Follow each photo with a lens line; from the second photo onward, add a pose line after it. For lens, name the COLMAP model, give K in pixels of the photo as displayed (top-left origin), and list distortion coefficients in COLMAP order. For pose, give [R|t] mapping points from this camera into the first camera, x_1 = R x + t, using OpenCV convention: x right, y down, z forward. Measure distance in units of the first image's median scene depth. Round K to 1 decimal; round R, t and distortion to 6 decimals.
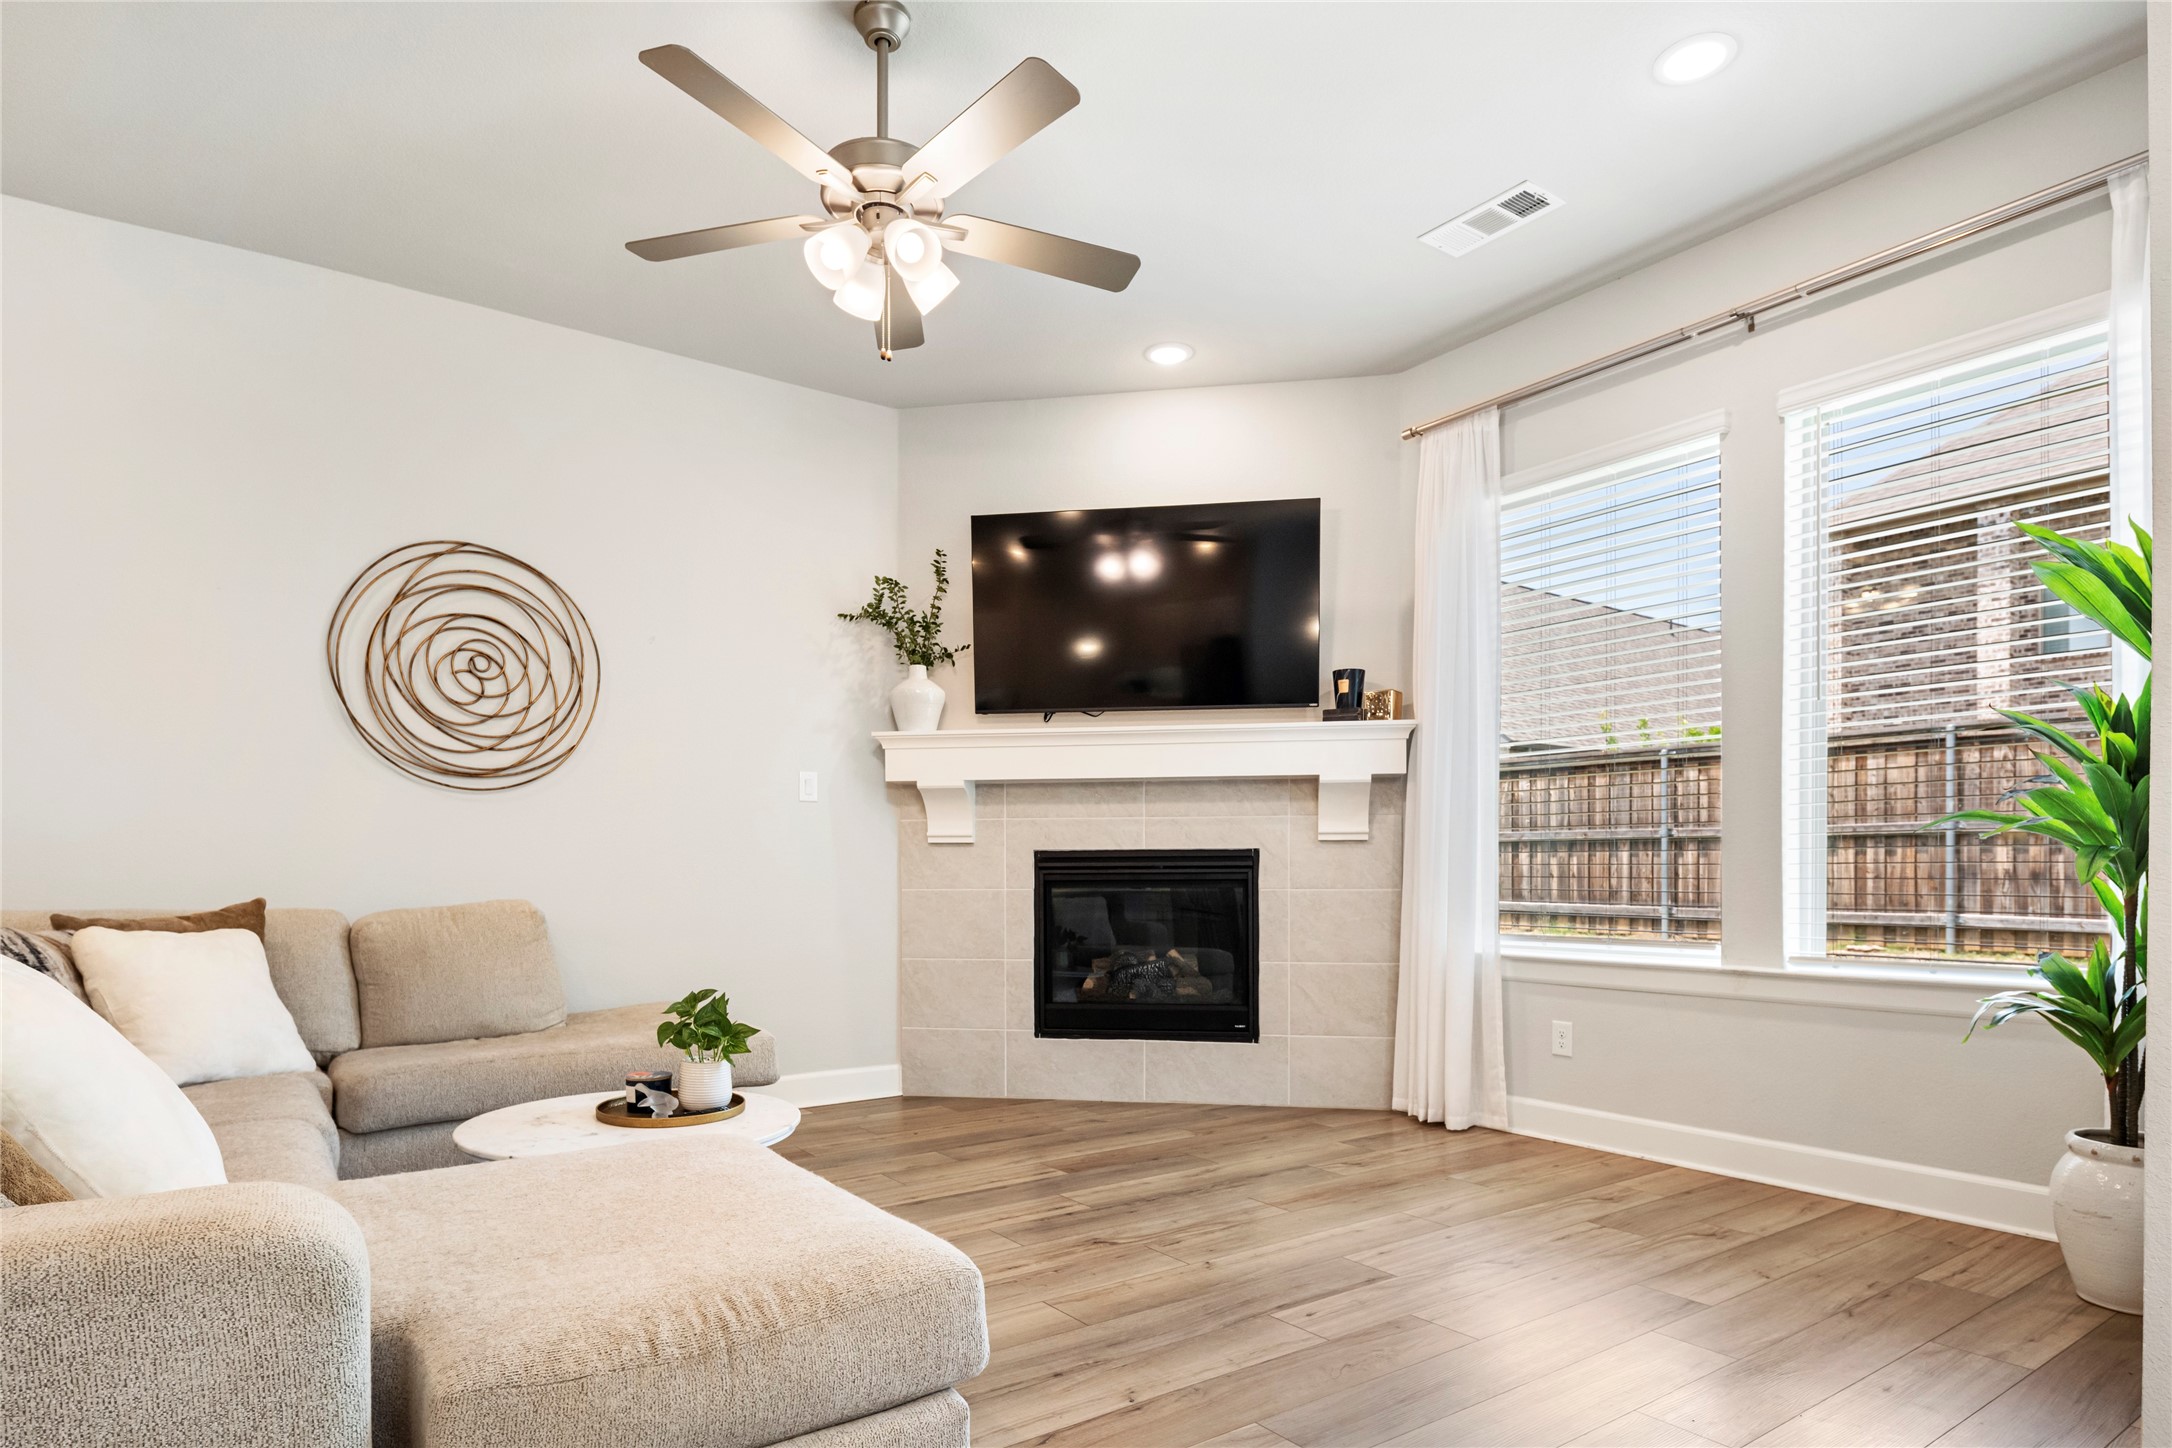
lens RADIAL K [[1190.8, 0, 1104.7], [0, 1190.8, 882.4], [0, 0, 1]] dist [0.001055, -0.007075]
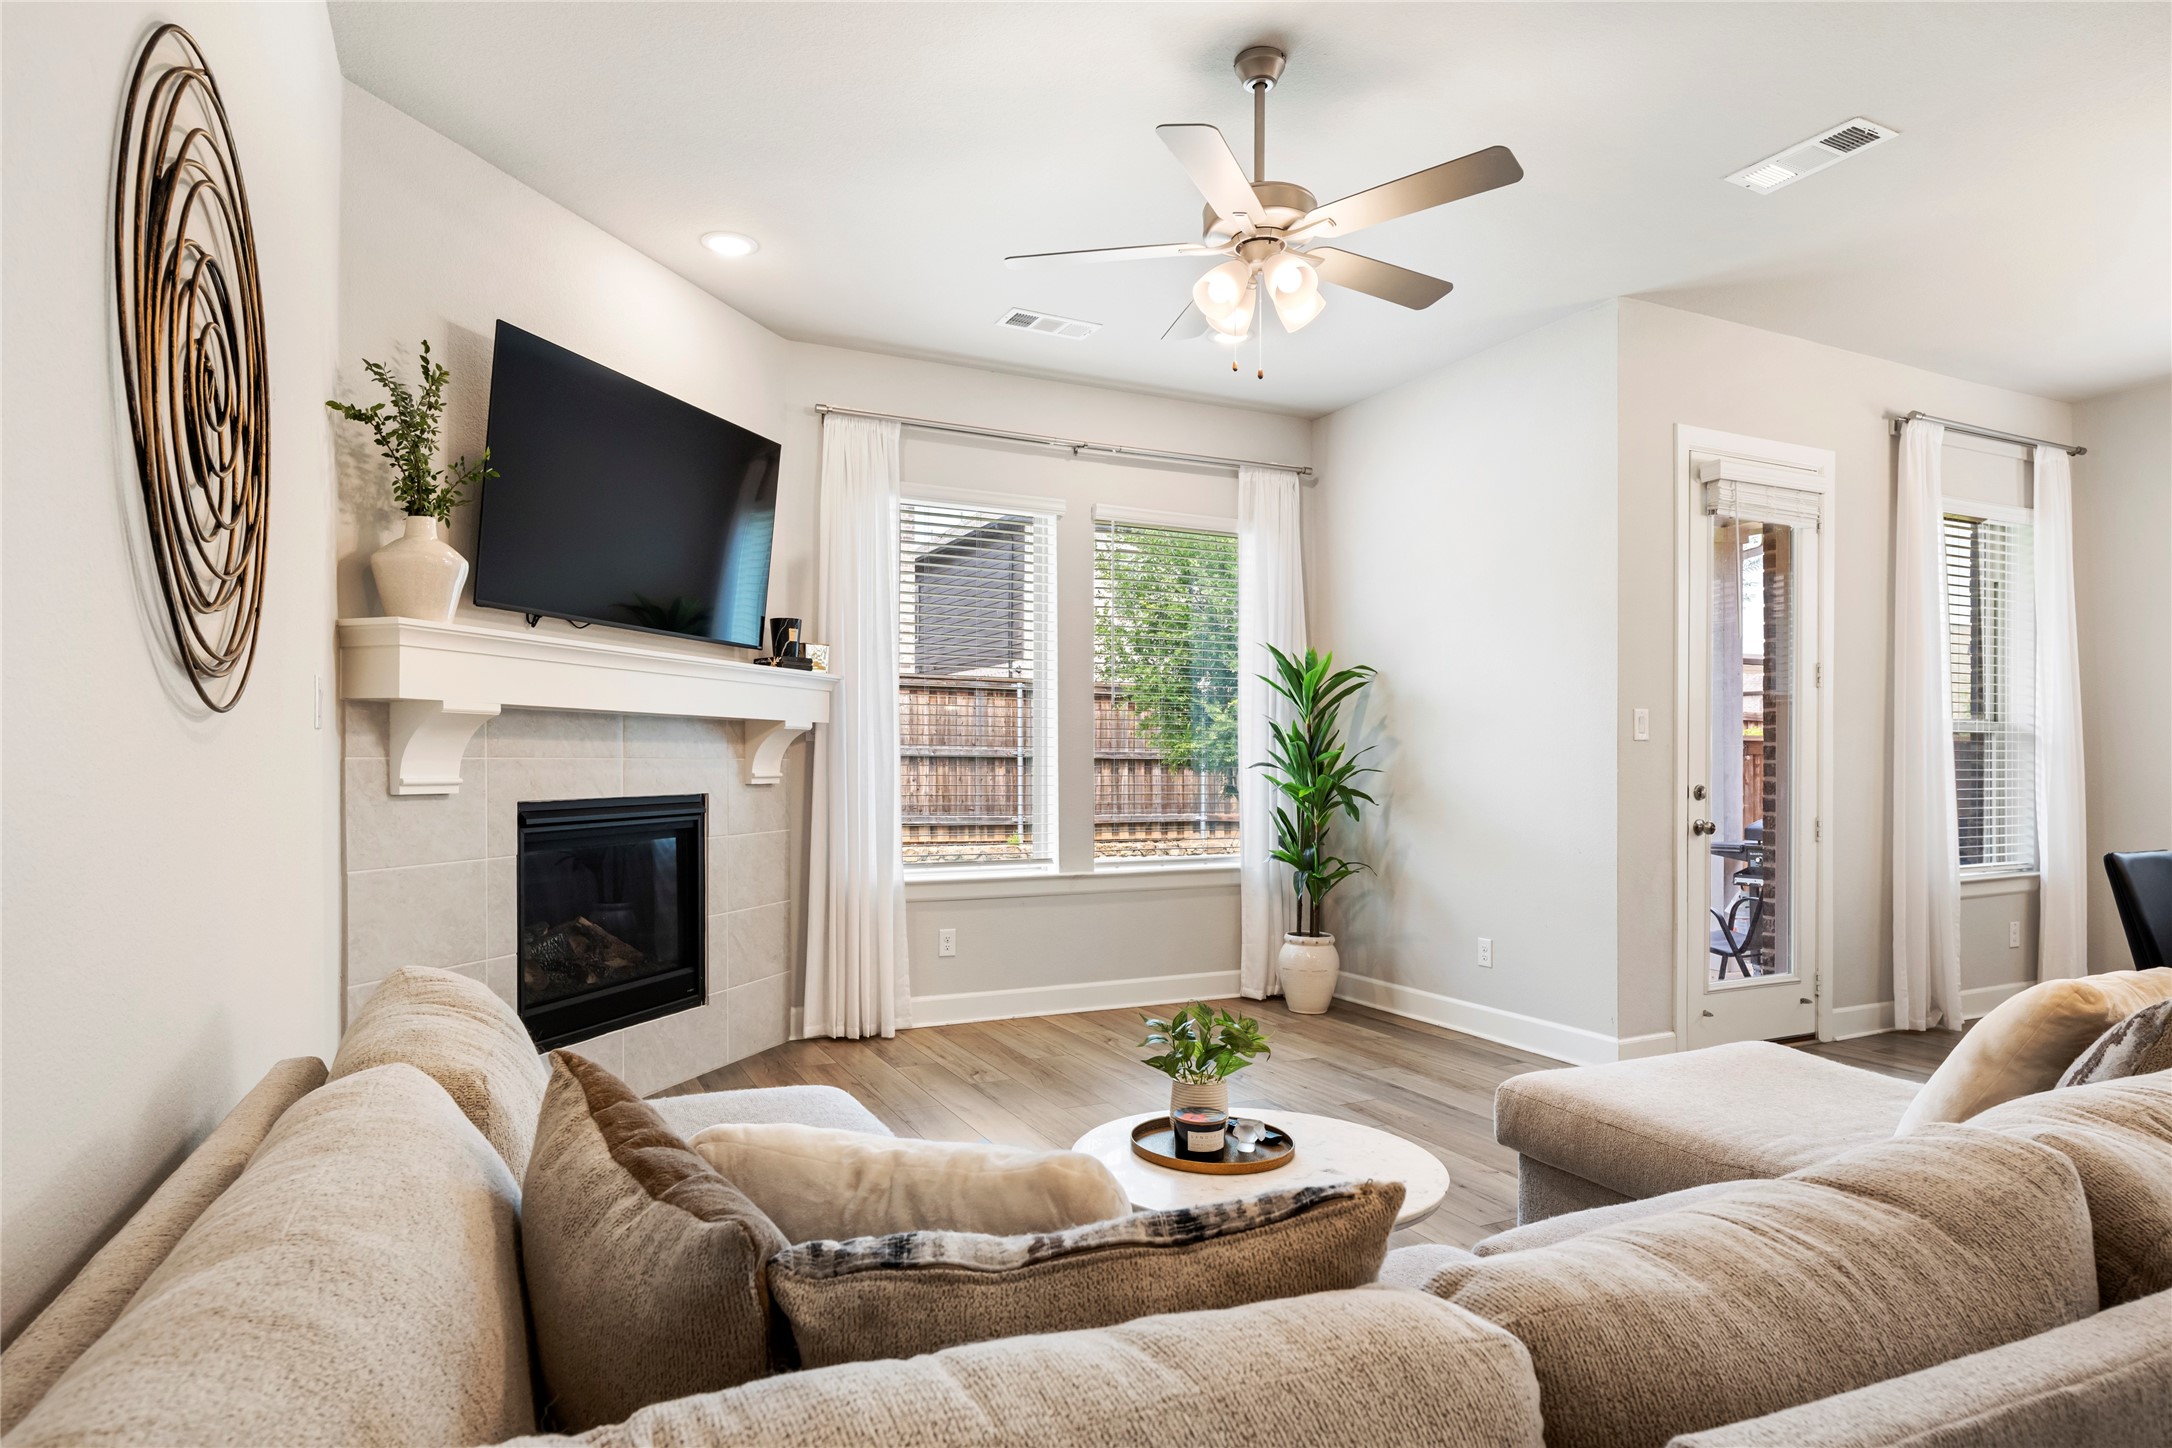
lens RADIAL K [[1190.8, 0, 1131.3], [0, 1190.8, 759.0], [0, 0, 1]] dist [0.001055, -0.007075]
pose [[0.134736, 0.004261, 0.990872, -0.742993], [-0.002238, 0.999990, -0.003995, -0.052384], [-0.990879, -0.001679, 0.134744, 0.546432]]
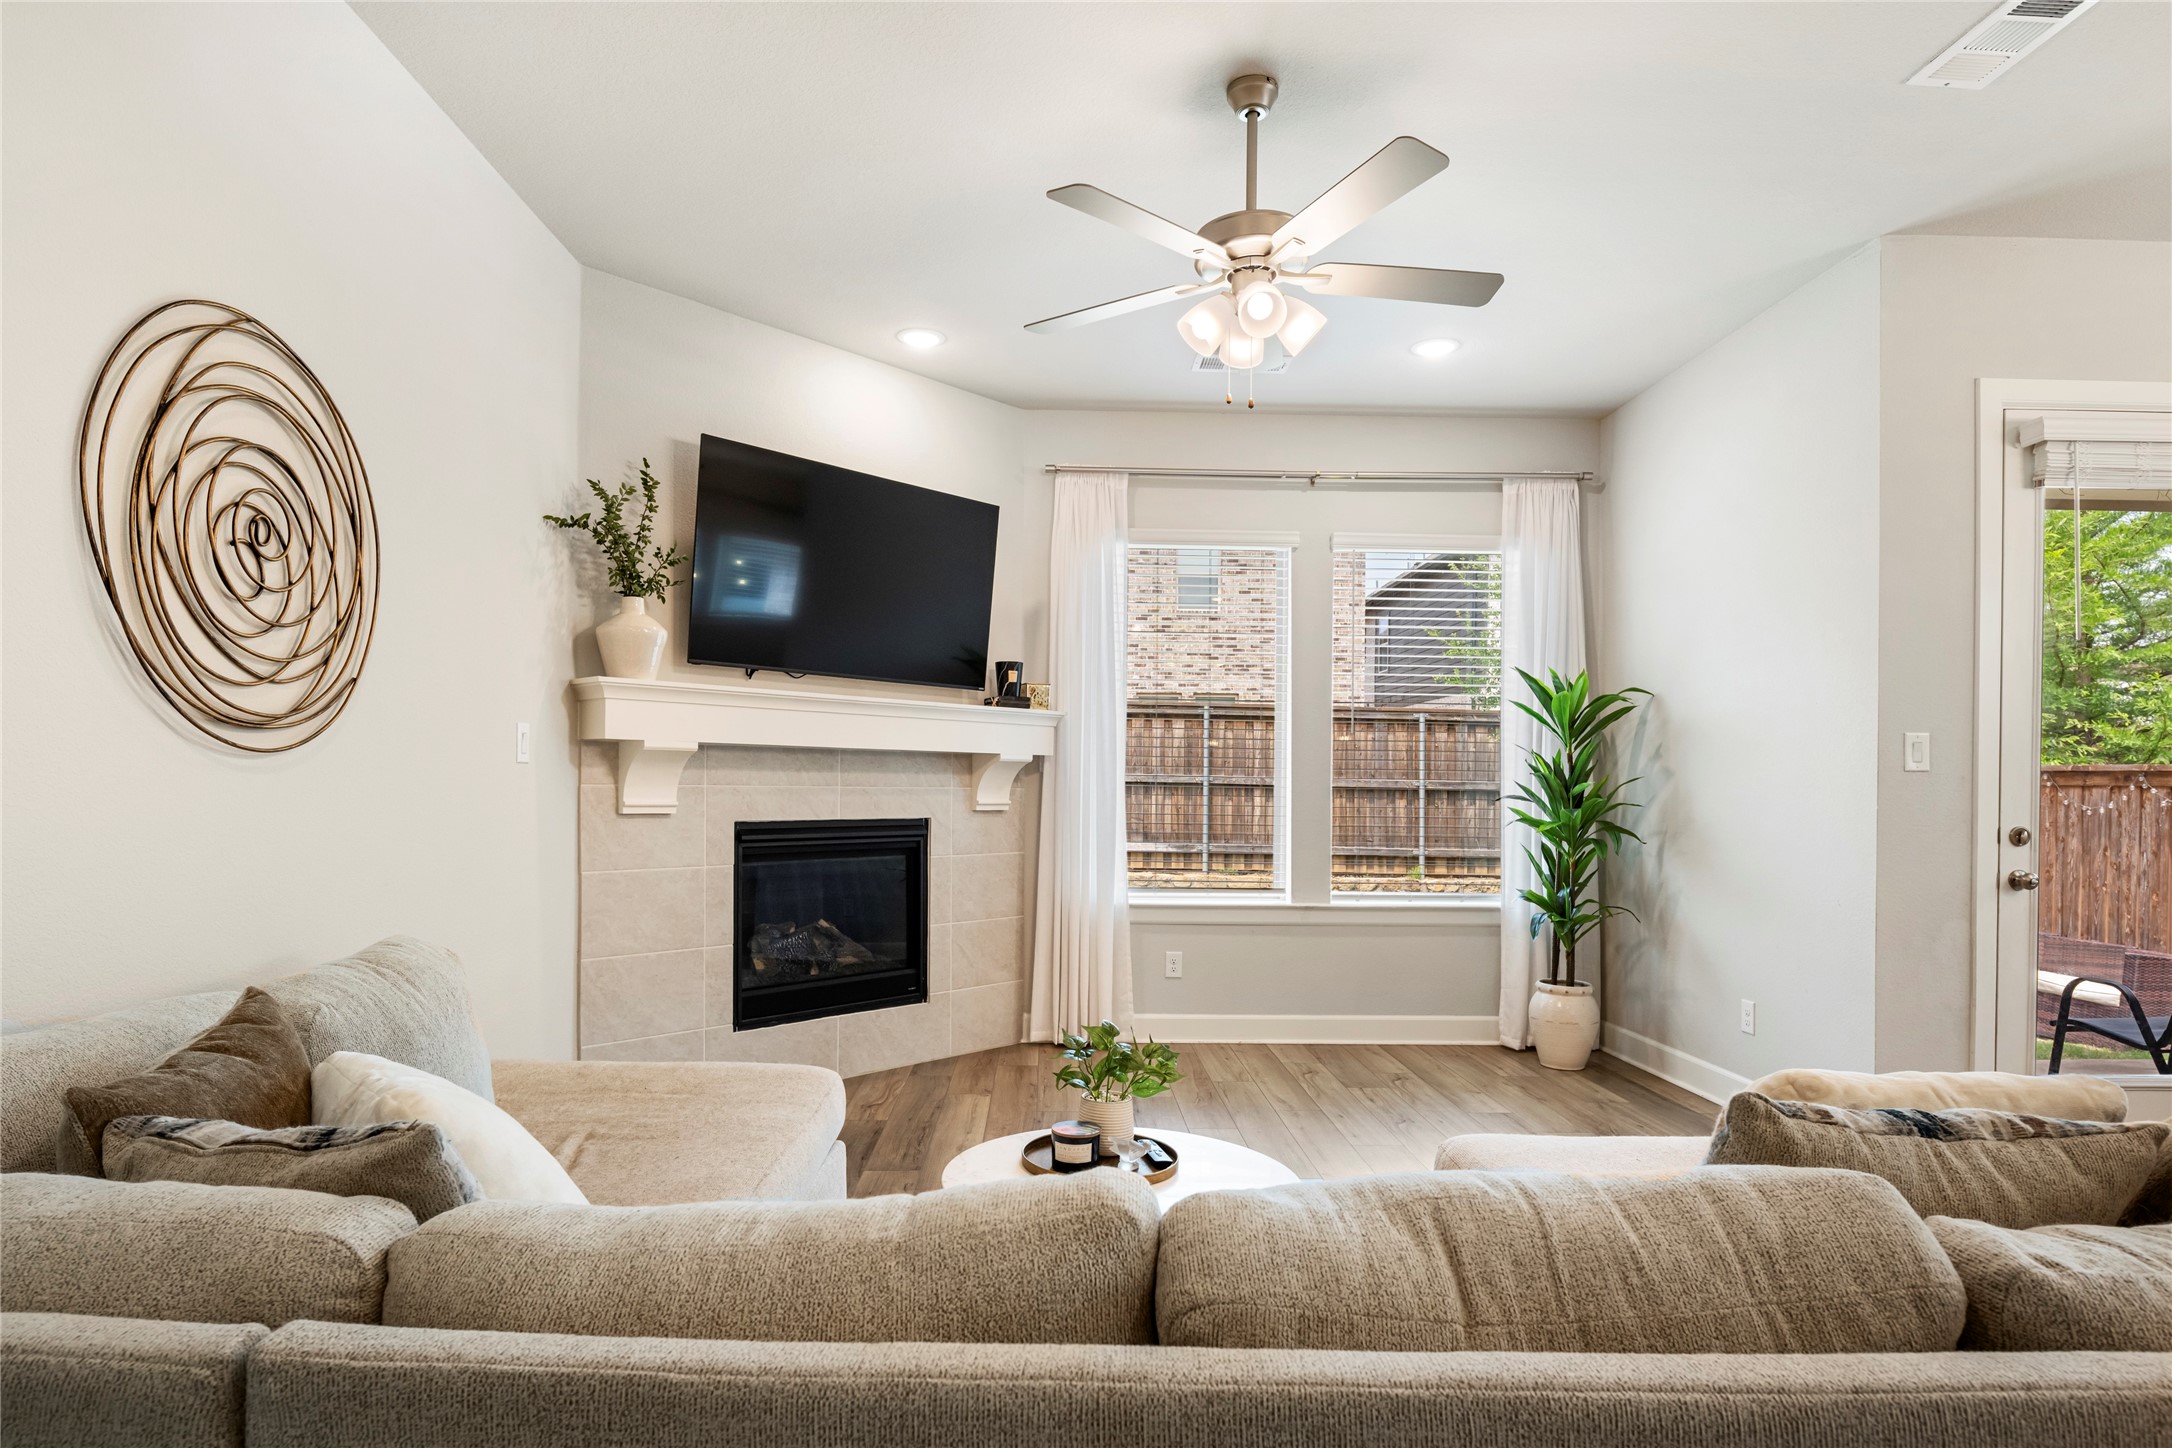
lens RADIAL K [[1190.8, 0, 1120.7], [0, 1190.8, 789.2], [0, 0, 1]] dist [0.001055, -0.007075]
pose [[0.528511, 0.007185, 0.848896, -0.679765], [-0.010018, 0.999947, -0.002226, -0.053437], [-0.848867, -0.007328, 0.528555, 0.294593]]
